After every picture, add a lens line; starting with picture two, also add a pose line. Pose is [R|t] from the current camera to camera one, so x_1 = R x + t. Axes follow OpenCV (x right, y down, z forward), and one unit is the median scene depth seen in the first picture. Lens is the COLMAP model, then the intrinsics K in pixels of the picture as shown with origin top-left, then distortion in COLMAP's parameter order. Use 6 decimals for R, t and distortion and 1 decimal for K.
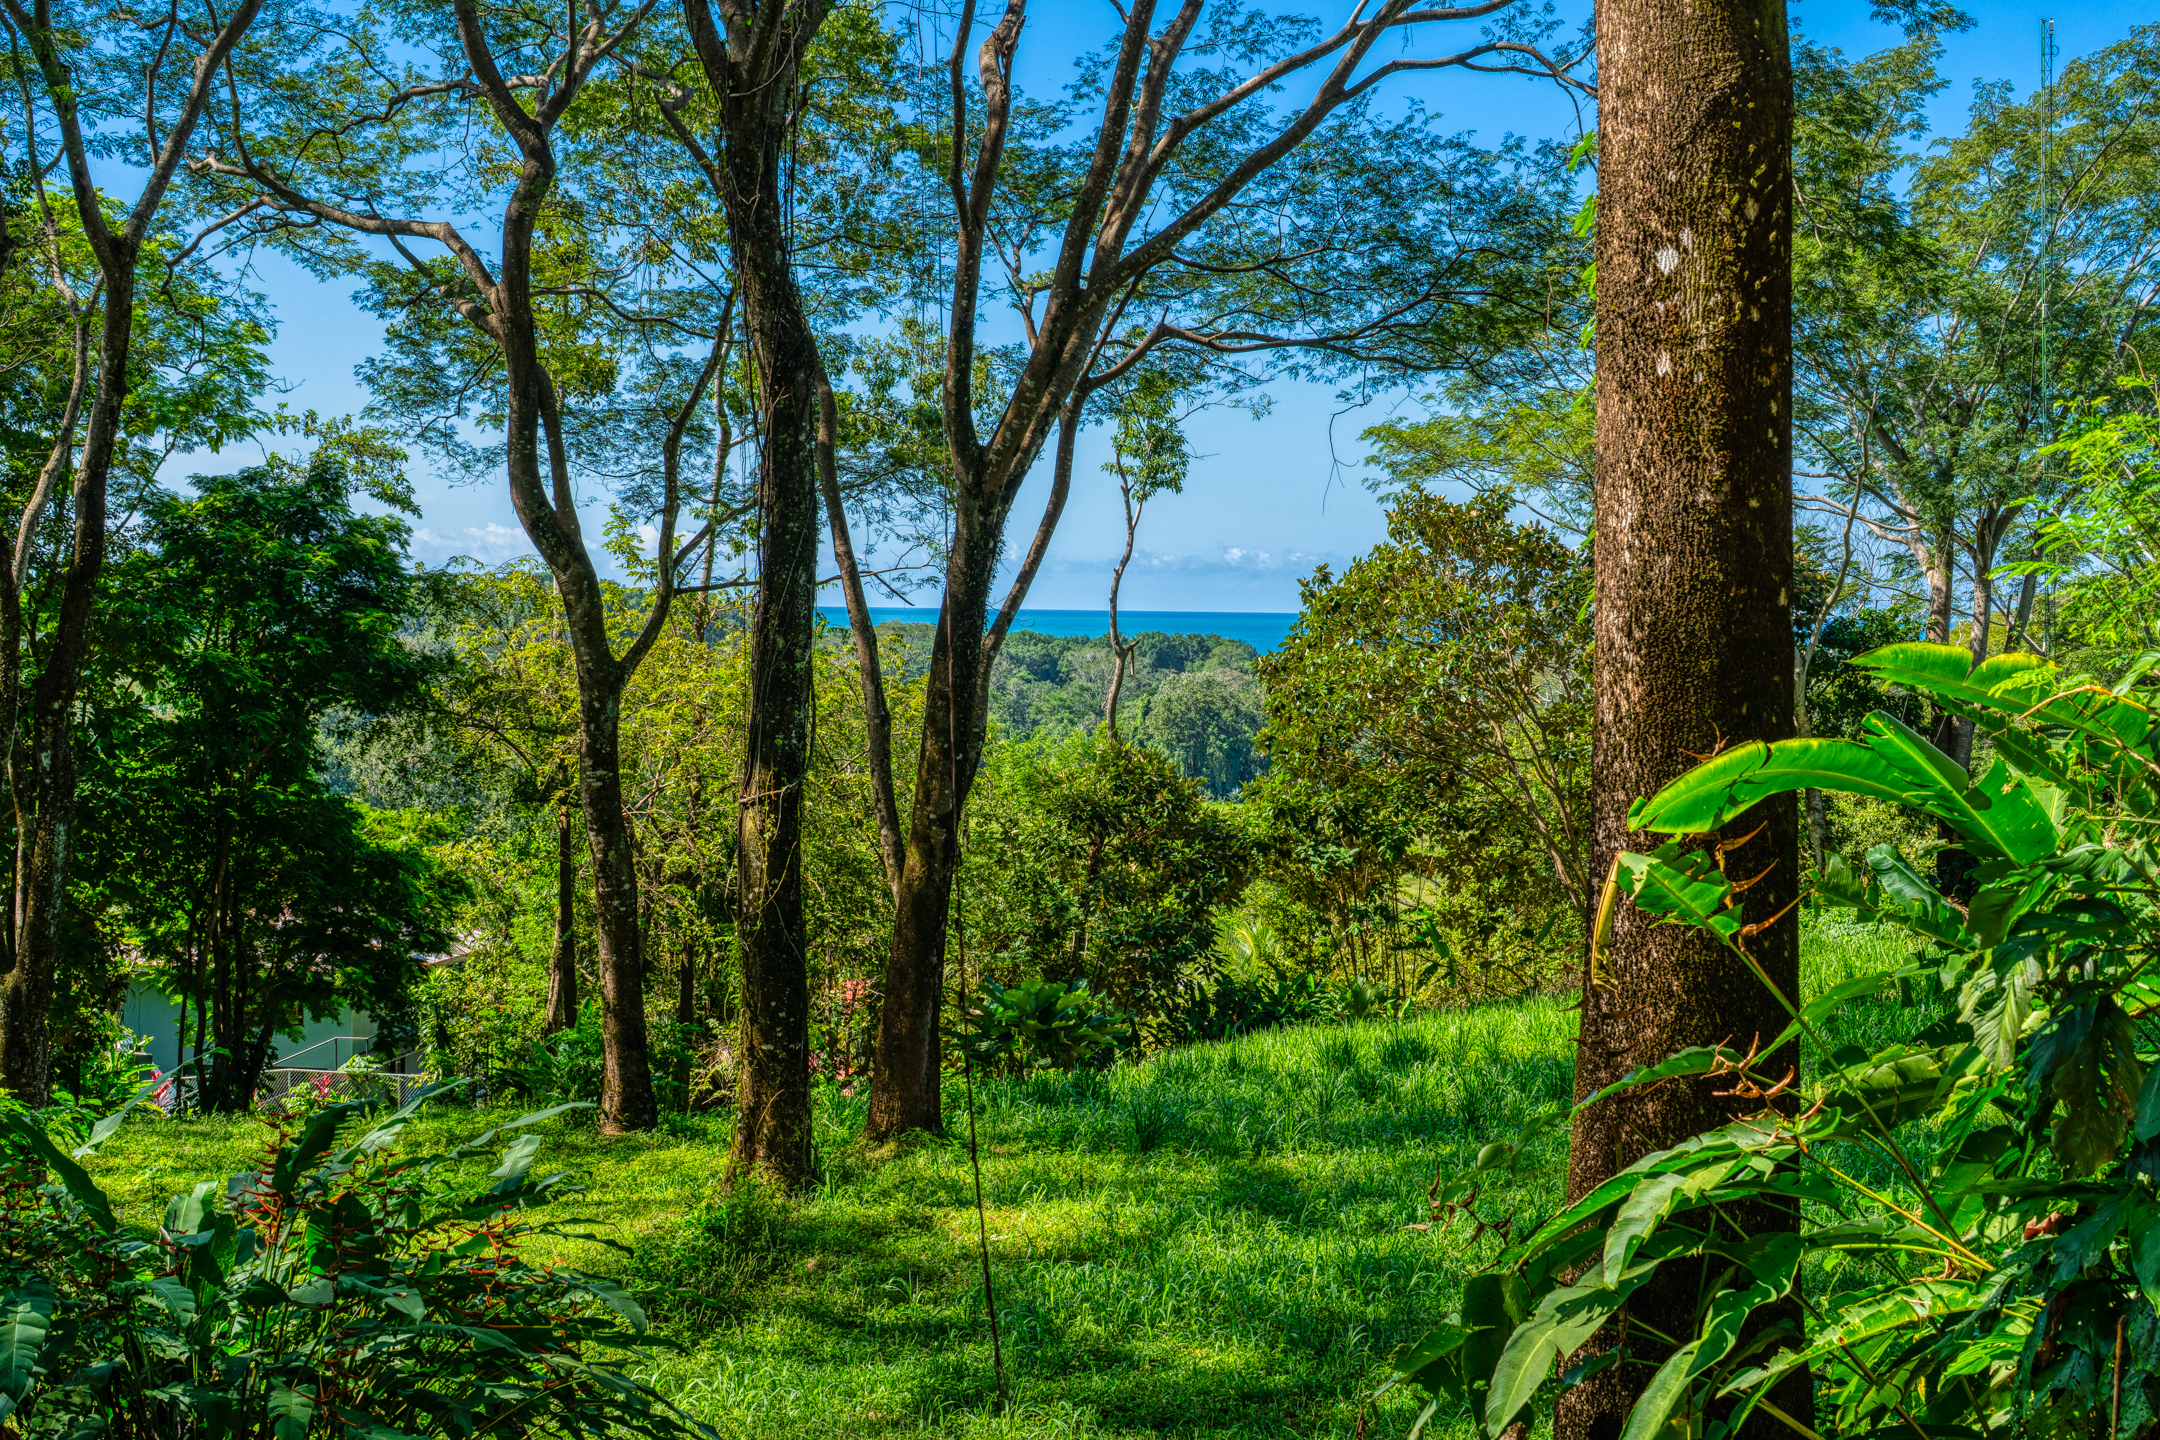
lens RADIAL K [[2935.3, 0, 1080.0], [0, 2935.3, 720.0], [0, 0, 1]] dist [-0.011035, 0.032158]
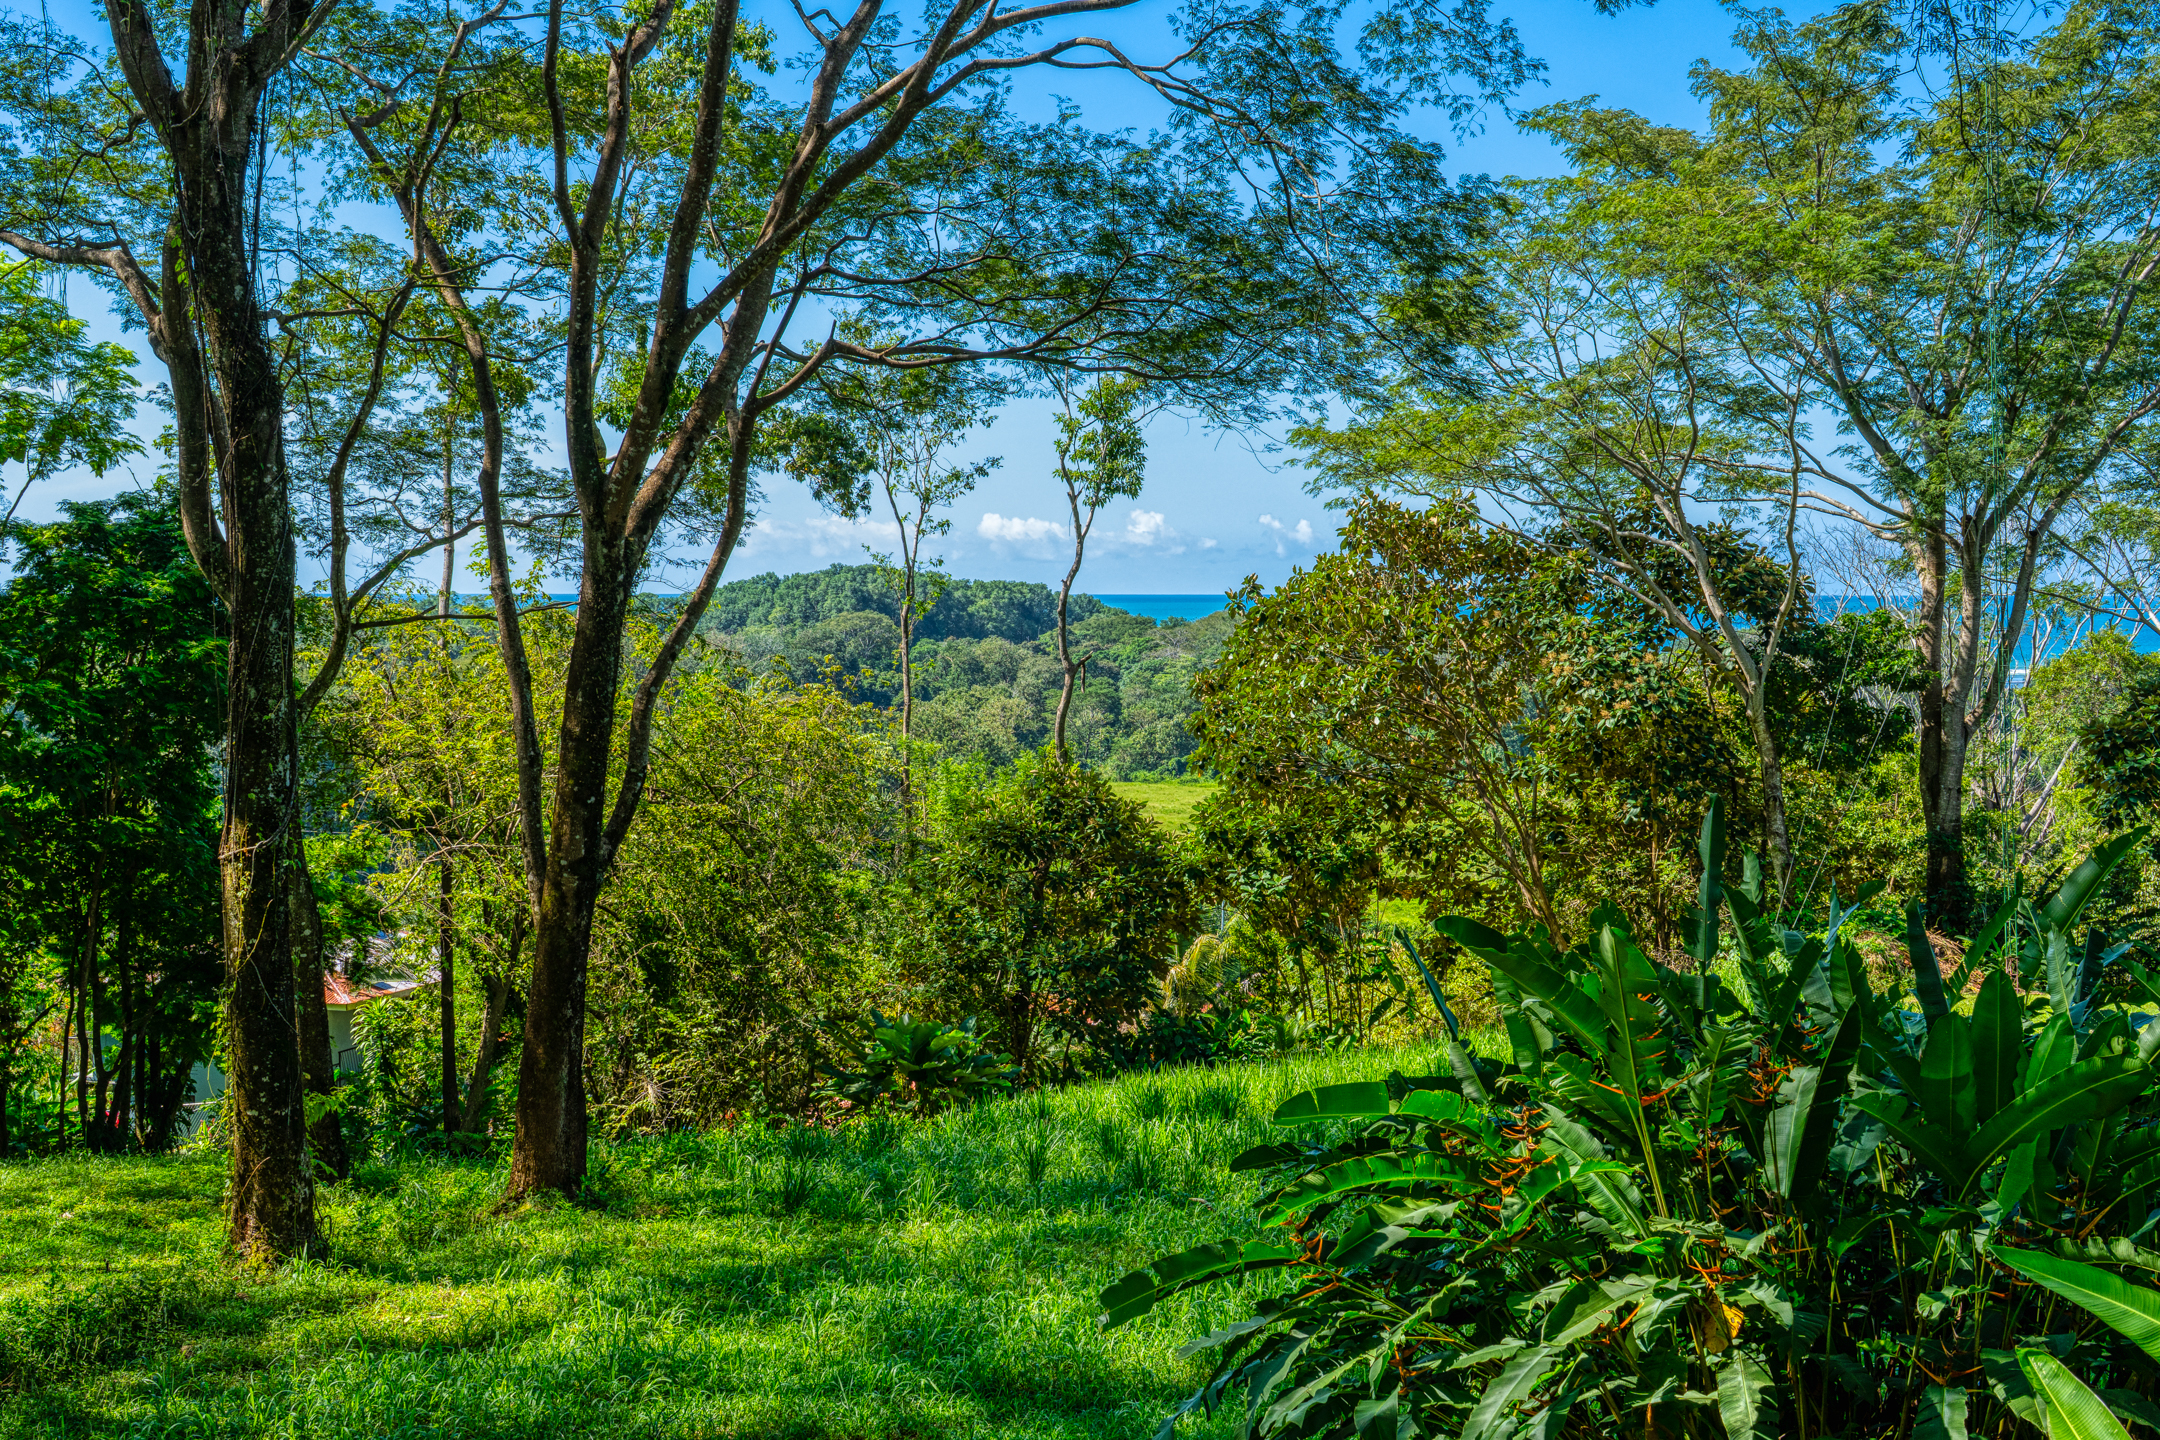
lens RADIAL K [[3067.9, 0, 1080.0], [0, 3067.9, 720.0], [0, 0, 1]] dist [-0.010884, -0.012729]
pose [[0.993619, -0.007030, -0.112573, 0.137993], [0.007278, 0.999972, 0.001794, -0.008546], [0.112557, -0.002602, 0.993642, 0.016271]]
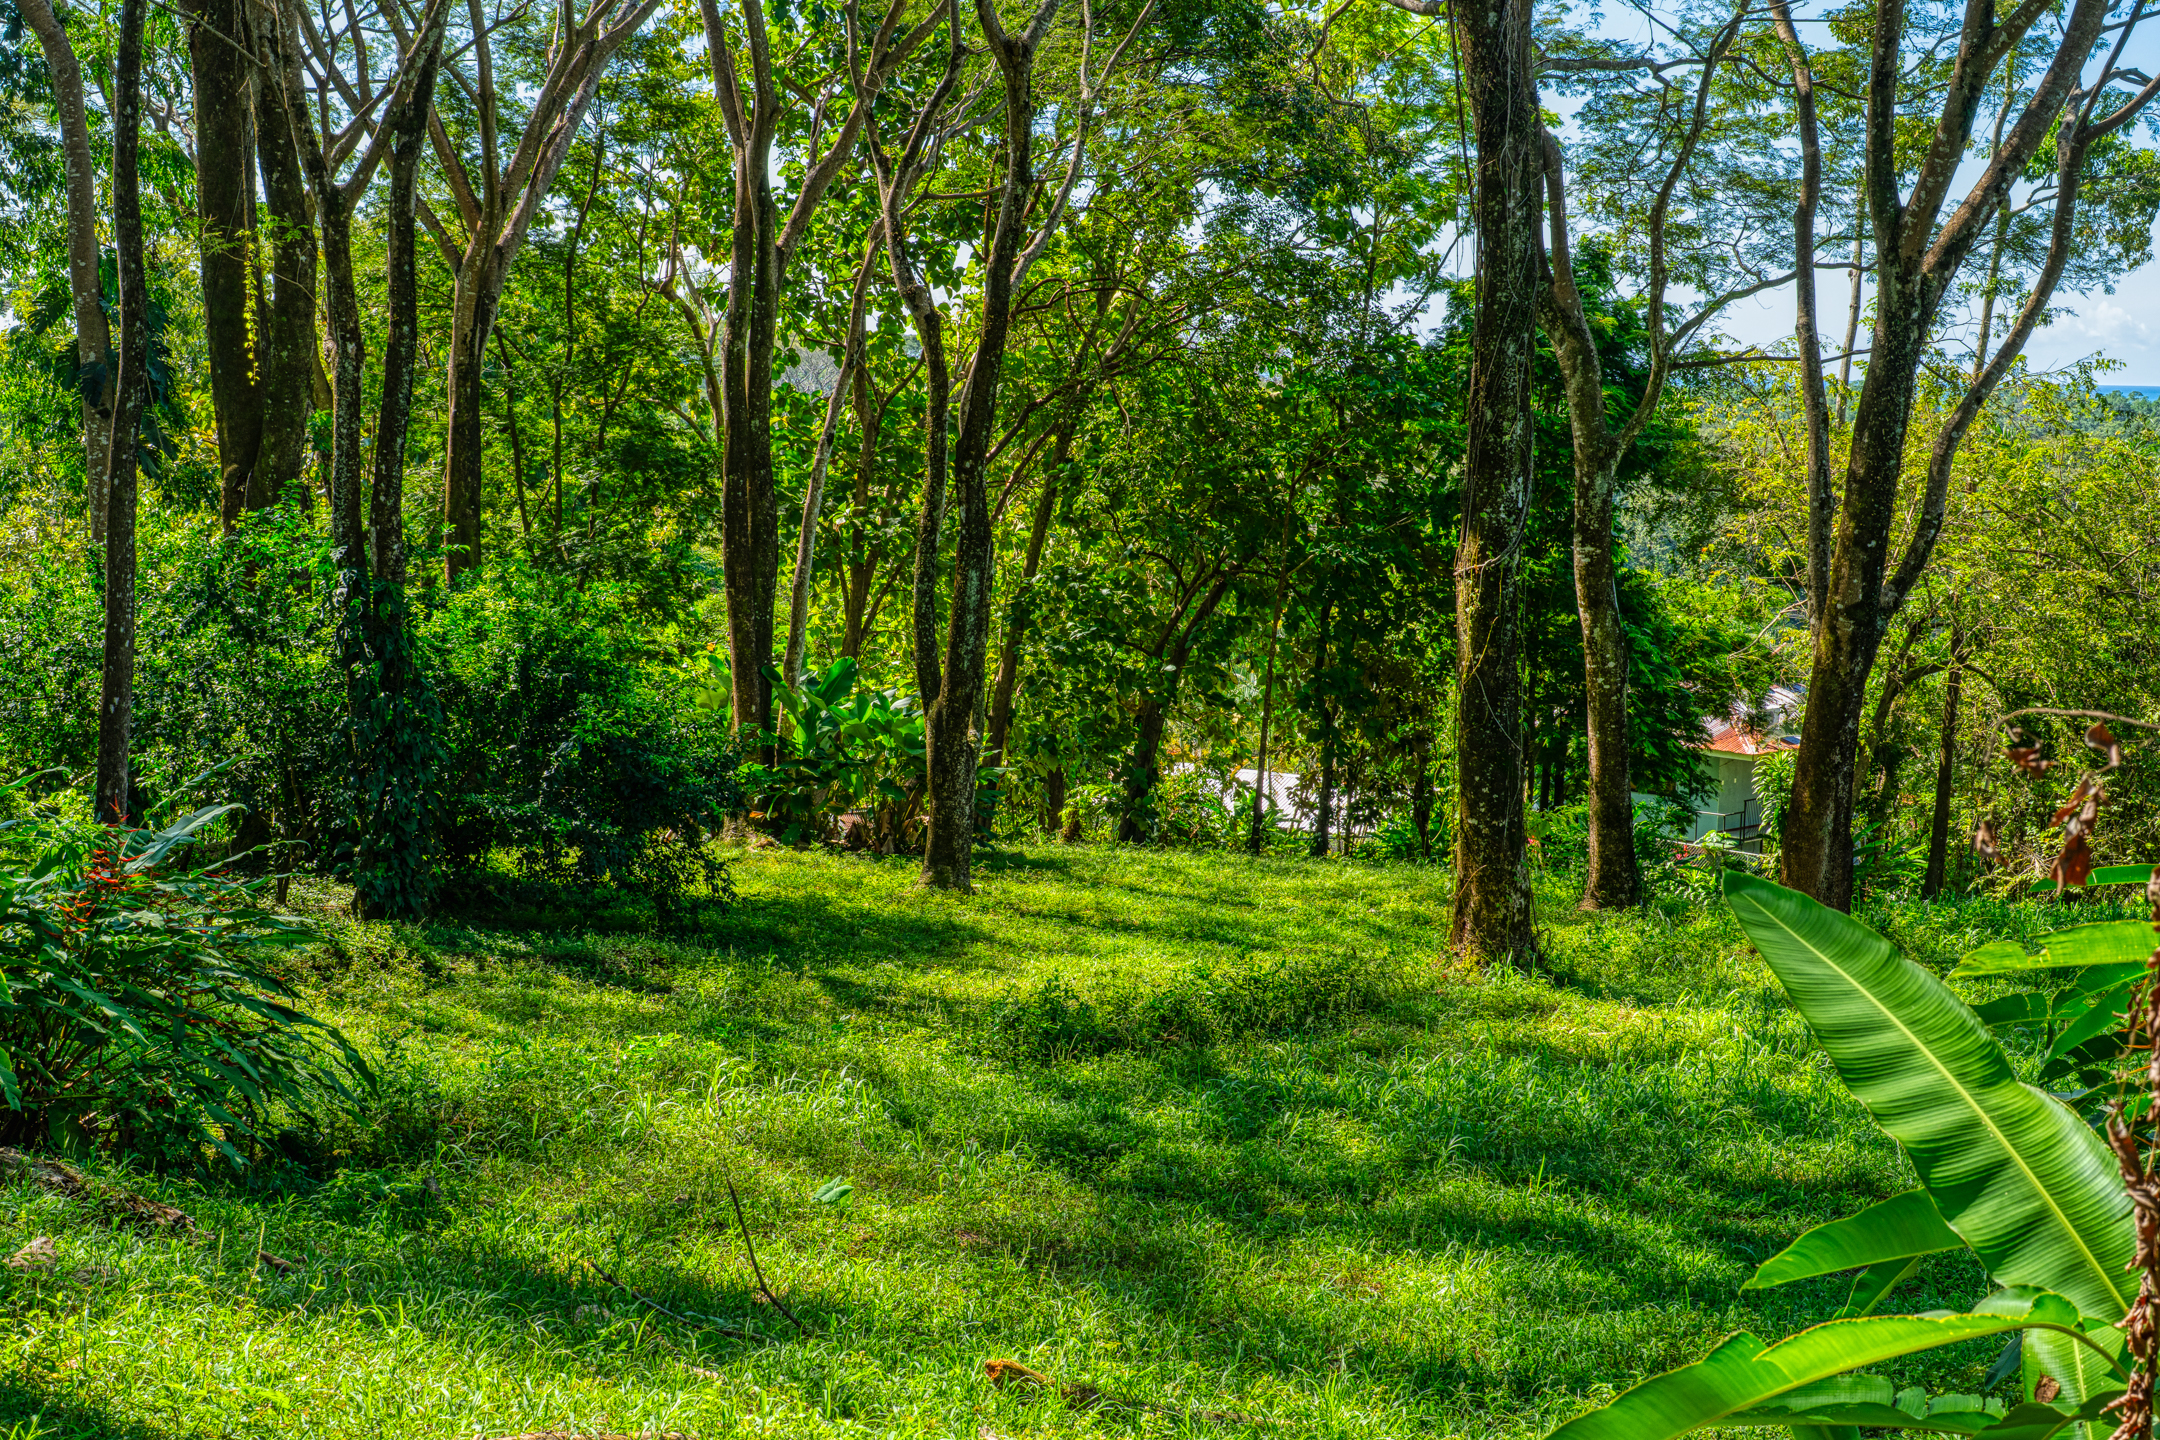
lens RADIAL K [[2935.3, 0, 1080.0], [0, 2935.3, 720.0], [0, 0, 1]] dist [-0.011035, 0.032158]
pose [[0.811069, 0.071723, -0.580537, 0.180736], [-0.029658, 0.996220, 0.081645, -0.000303], [0.584198, -0.049002, 0.810130, 0.056503]]
